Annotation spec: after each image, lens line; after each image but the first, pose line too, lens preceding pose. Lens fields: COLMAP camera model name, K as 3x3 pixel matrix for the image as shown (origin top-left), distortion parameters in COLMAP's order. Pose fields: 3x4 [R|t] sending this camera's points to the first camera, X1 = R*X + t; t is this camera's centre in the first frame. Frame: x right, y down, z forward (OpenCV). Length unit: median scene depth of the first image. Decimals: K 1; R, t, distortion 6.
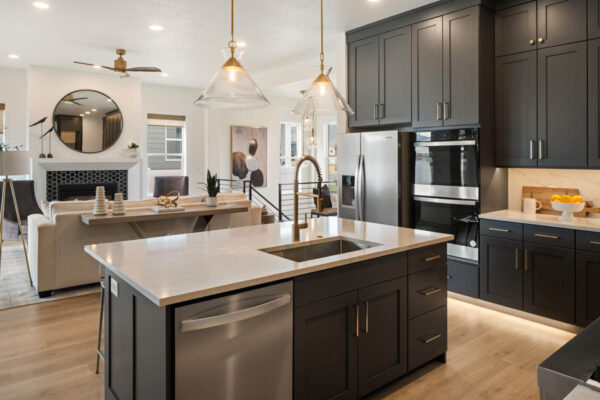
lens RADIAL K [[411.4, 0, 298.9], [0, 411.4, 200.5], [0, 0, 1]] dist [-0.031469, -0.000651]
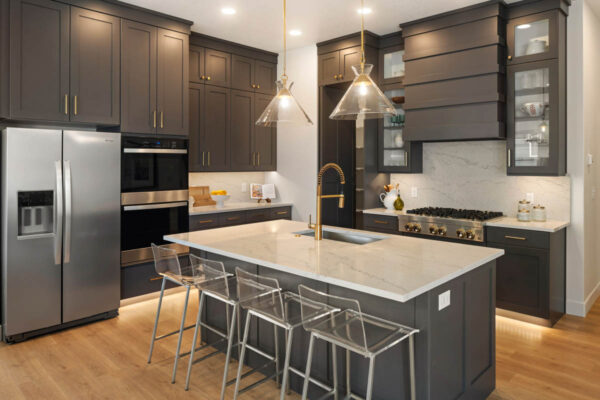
lens RADIAL K [[411.4, 0, 298.8], [0, 411.4, 199.0], [0, 0, 1]] dist [-0.031469, -0.000651]
pose [[-0.114650, -0.078298, 0.990316, -0.889232], [0.098894, 0.991037, 0.089804, -0.093079], [-0.988471, 0.108232, -0.105879, 0.951398]]
